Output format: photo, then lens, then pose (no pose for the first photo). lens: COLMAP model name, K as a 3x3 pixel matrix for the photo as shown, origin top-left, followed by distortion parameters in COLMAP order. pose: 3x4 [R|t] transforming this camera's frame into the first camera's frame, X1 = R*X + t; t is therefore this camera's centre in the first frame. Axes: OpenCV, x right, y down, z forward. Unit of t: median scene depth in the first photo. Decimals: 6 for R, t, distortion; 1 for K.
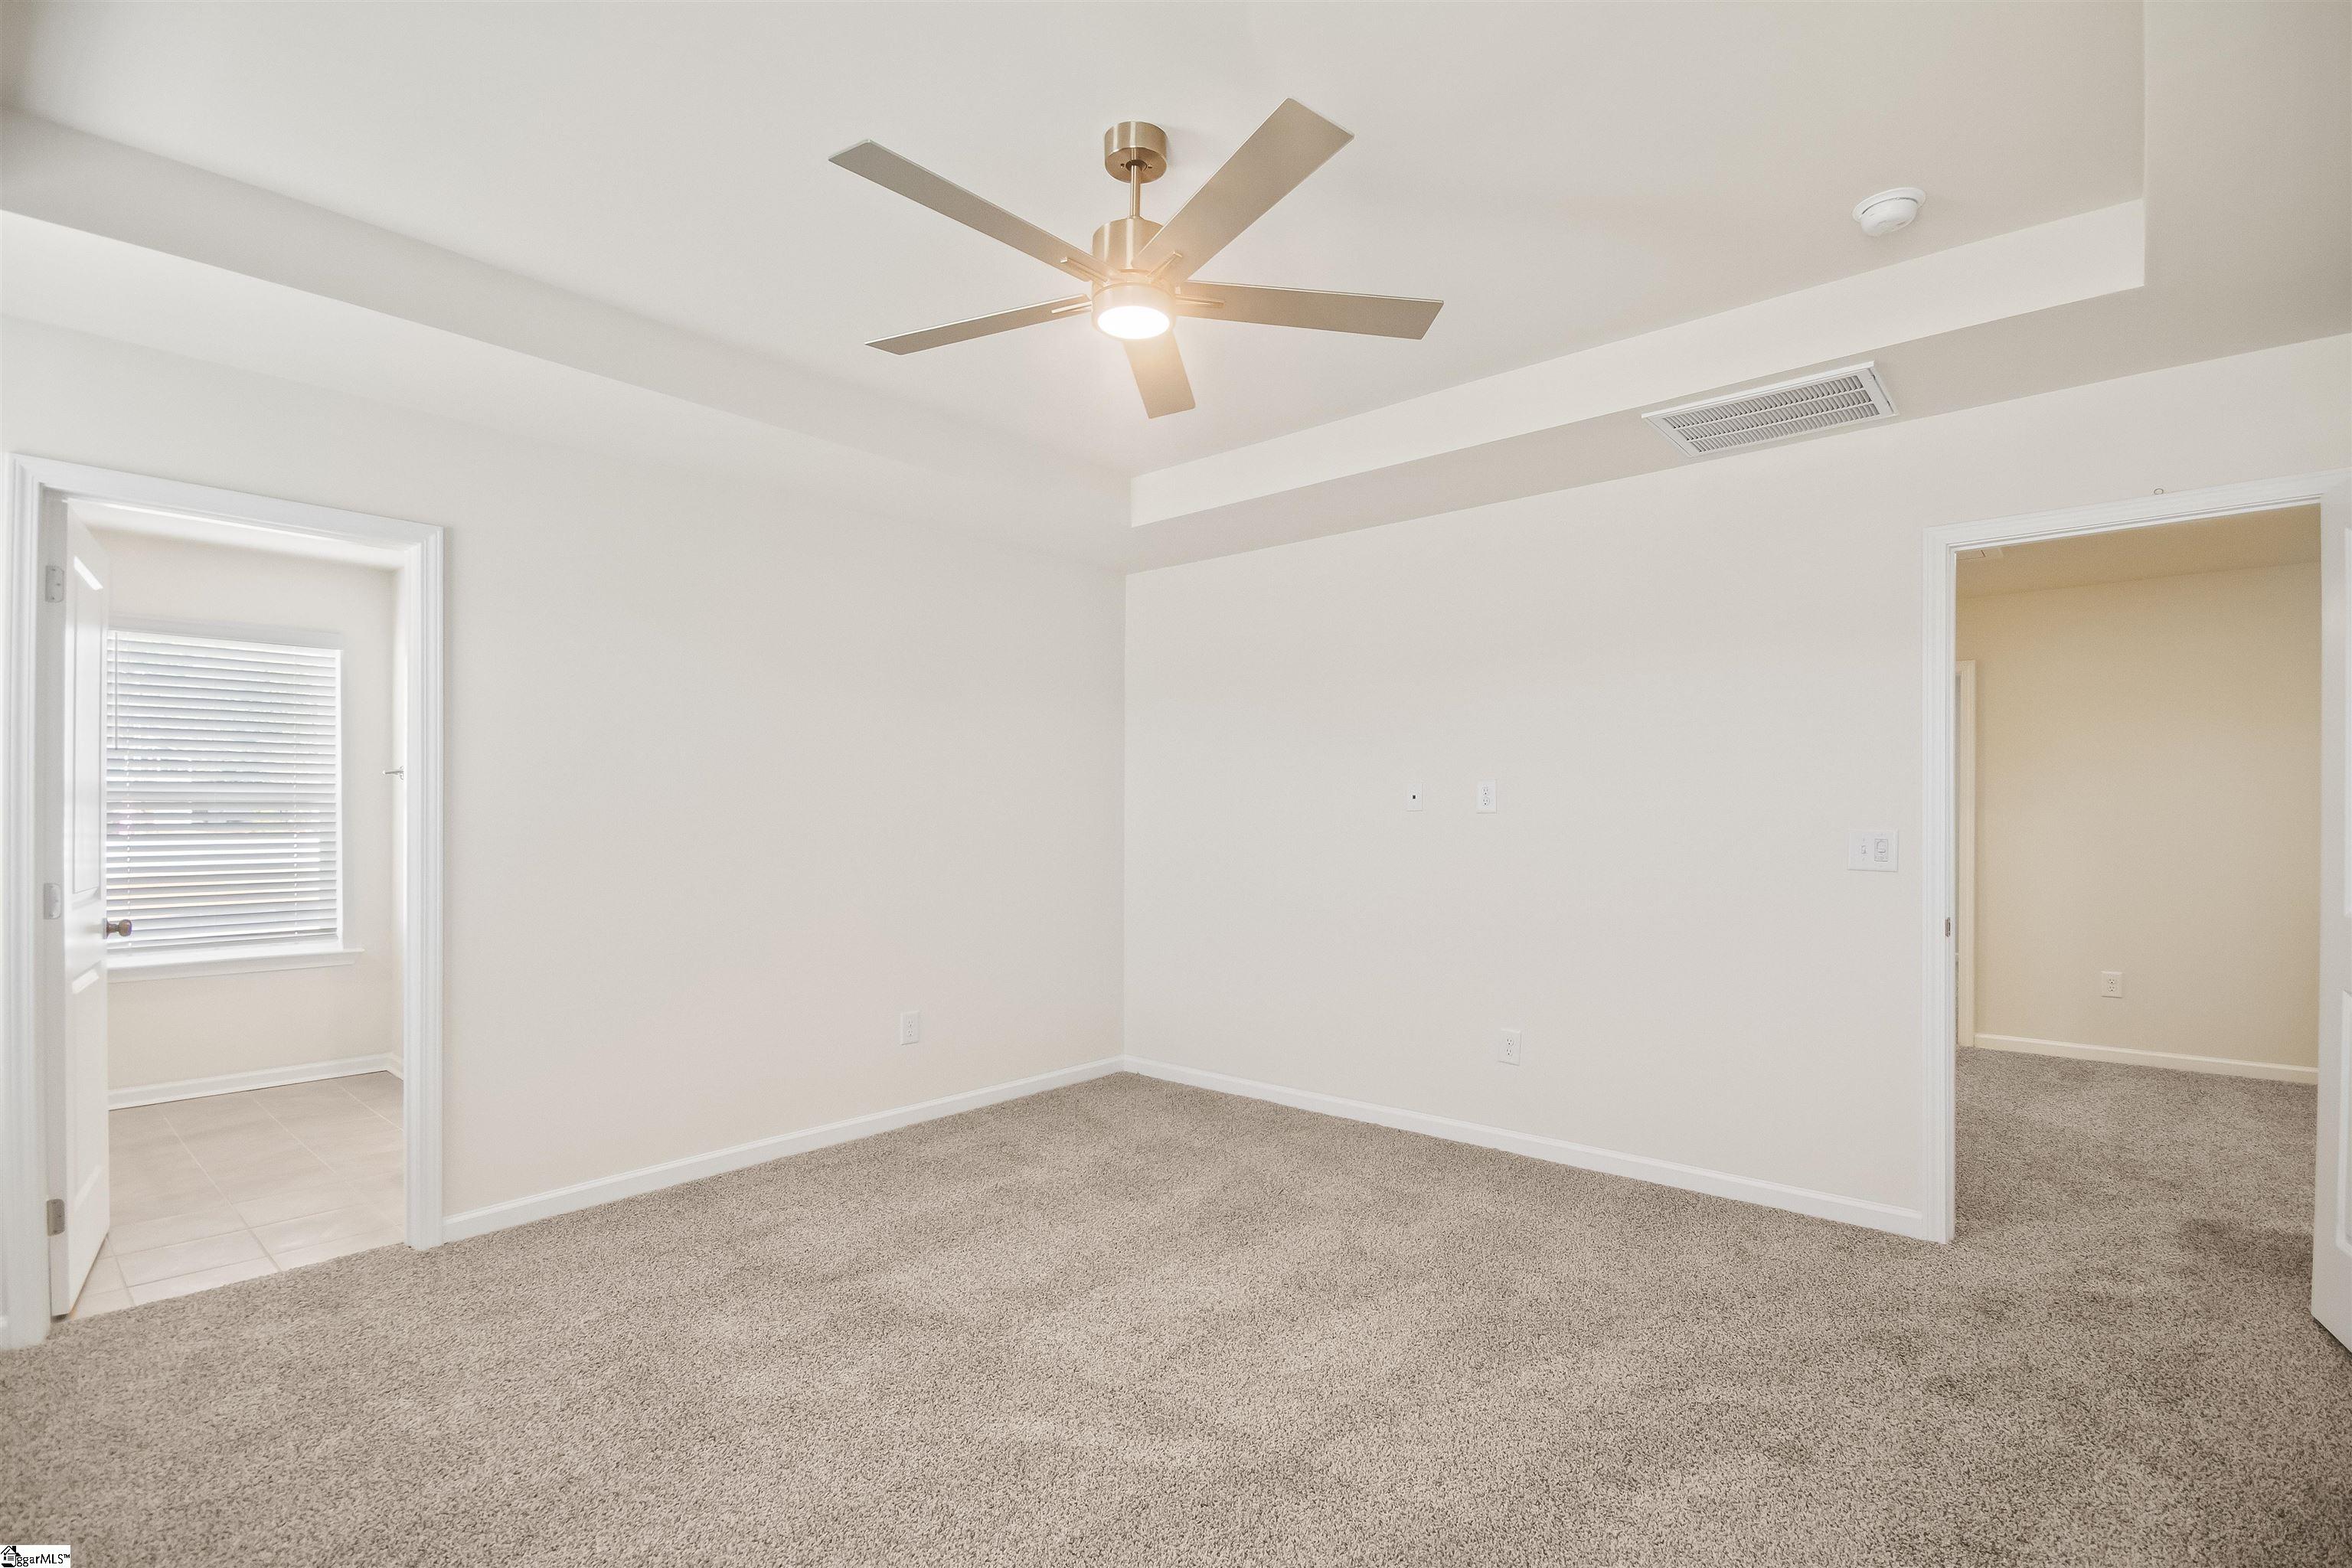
lens RADIAL K [[1098.8, 0, 1182.8], [0, 1098.8, 817.7], [0, 0, 1]] dist [0.002383, -0.009129]
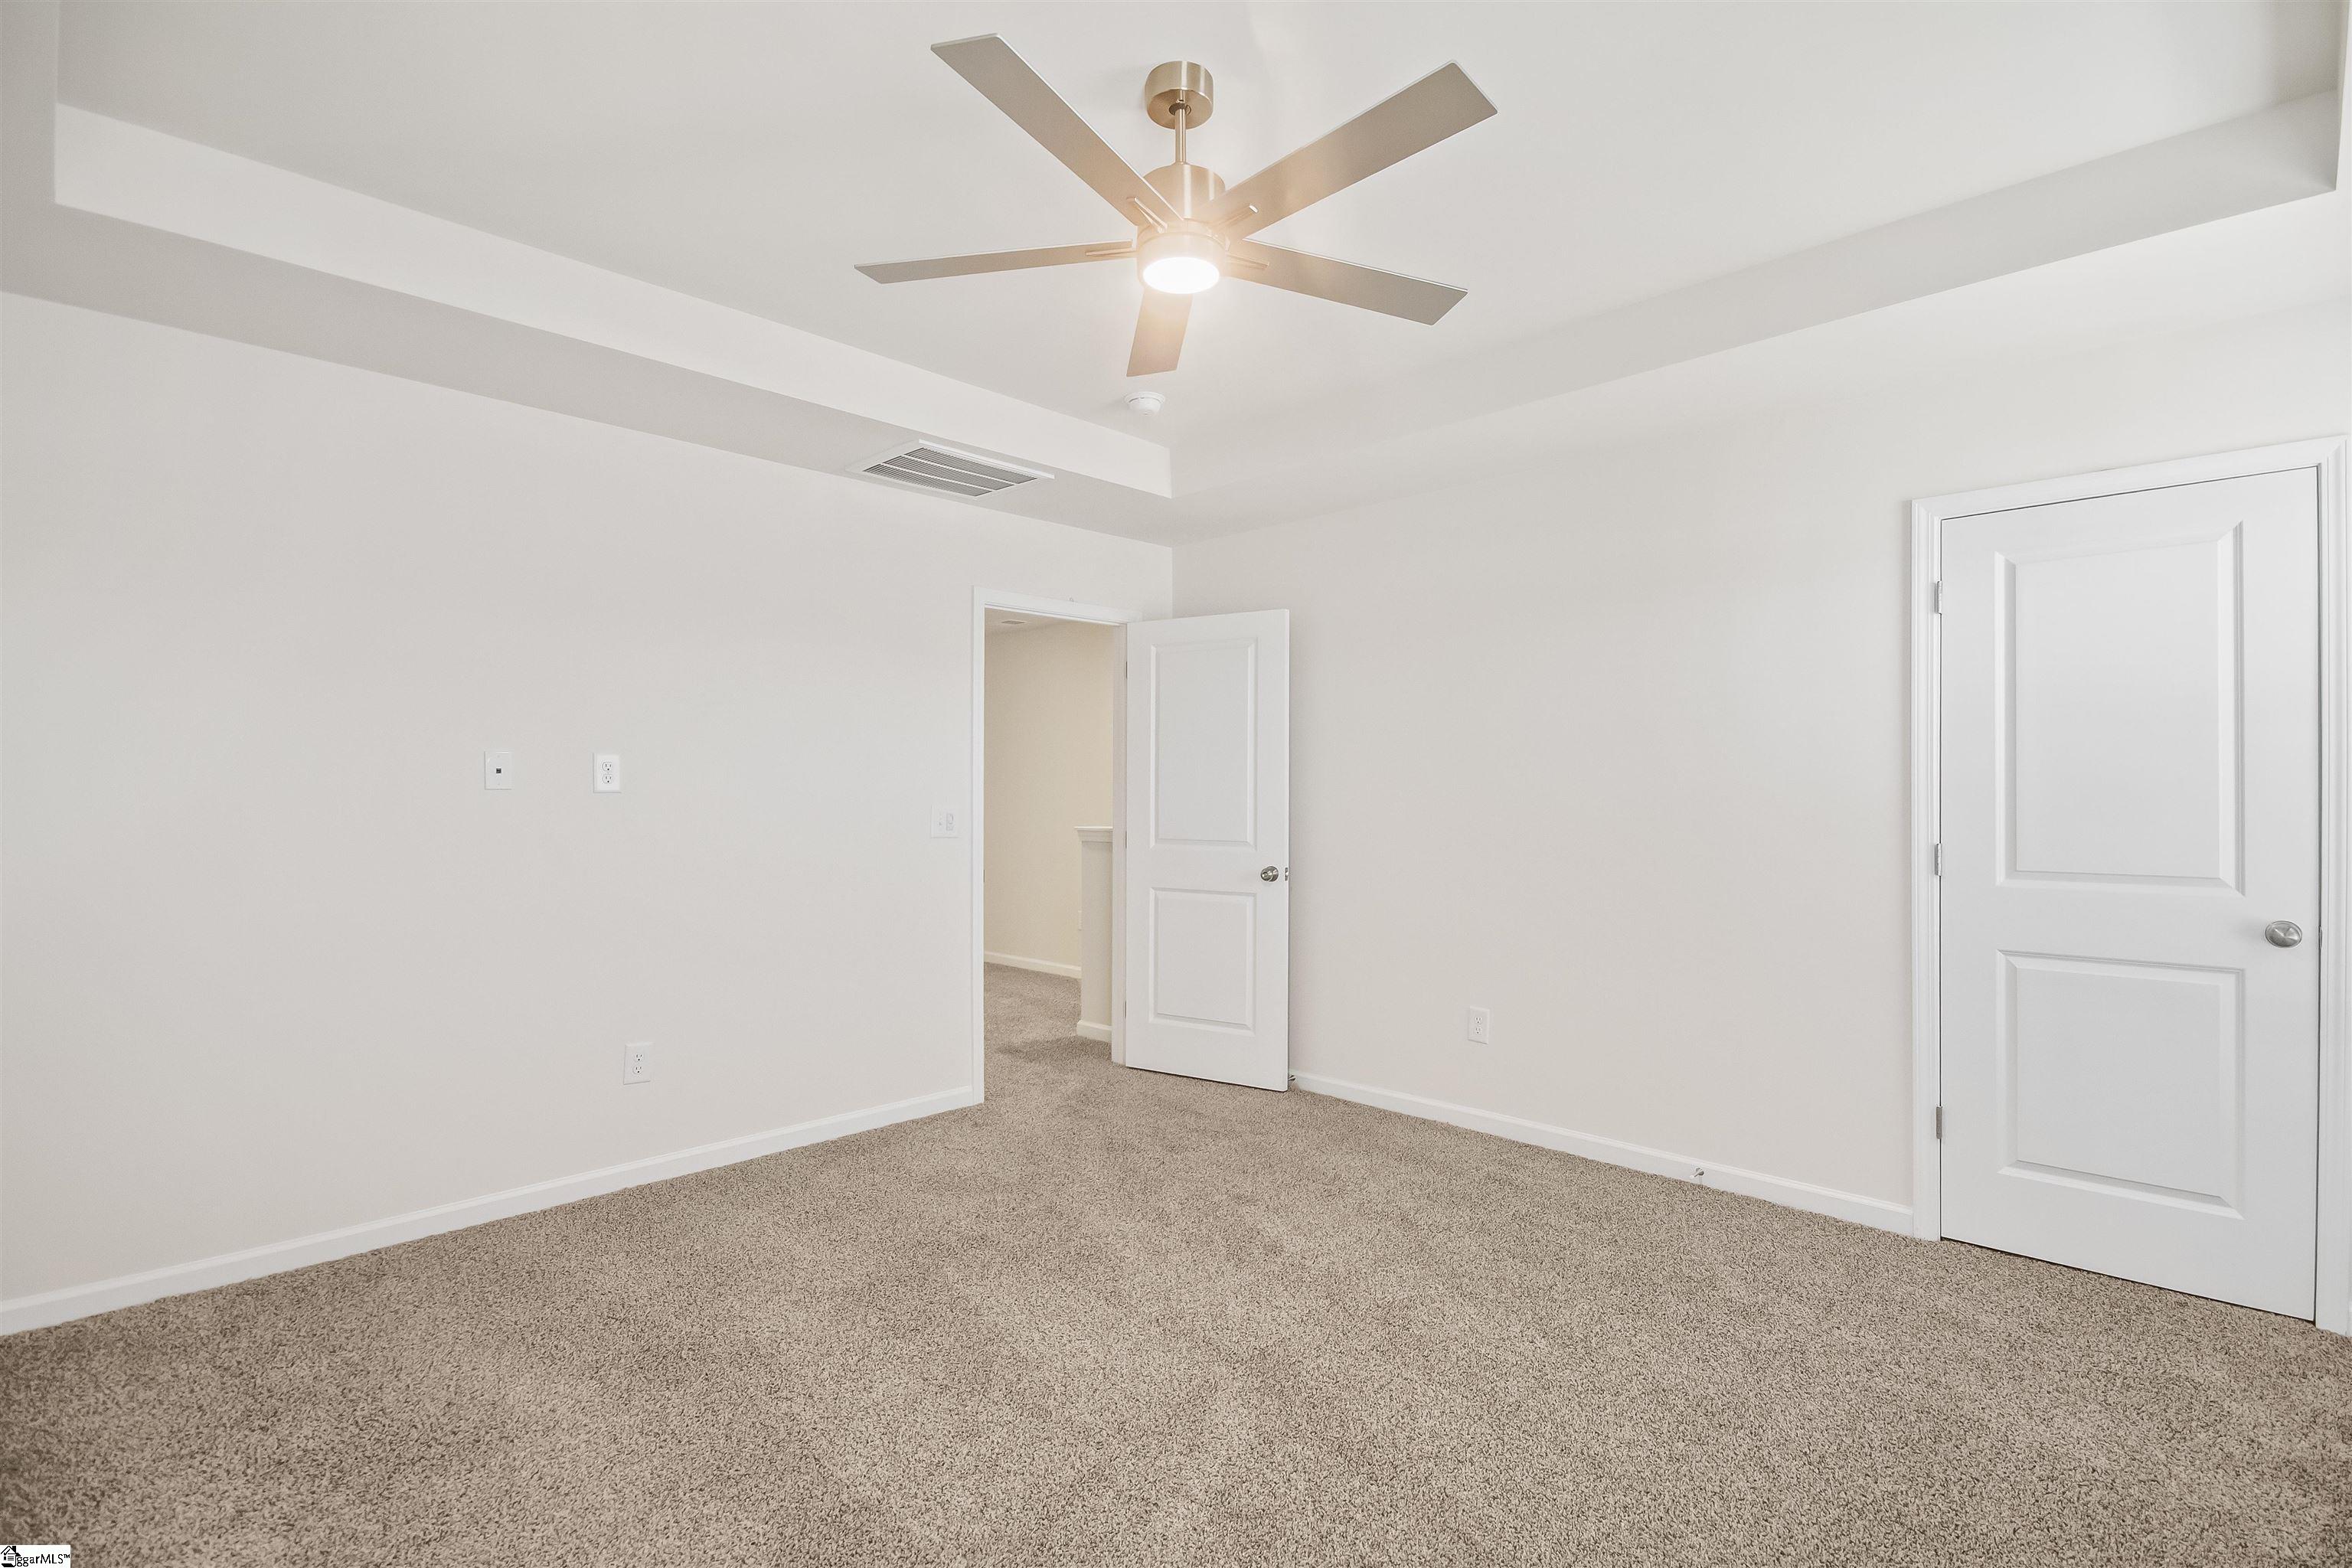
lens RADIAL K [[1110.1, 0, 1175.0], [0, 1110.1, 795.4], [0, 0, 1]] dist [0.004127, -0.008426]
pose [[0.055116, 0.000488, 0.998480, -0.684672], [0.002609, 0.999996, -0.000633, -0.000948], [-0.998477, 0.002640, 0.055115, 0.657176]]
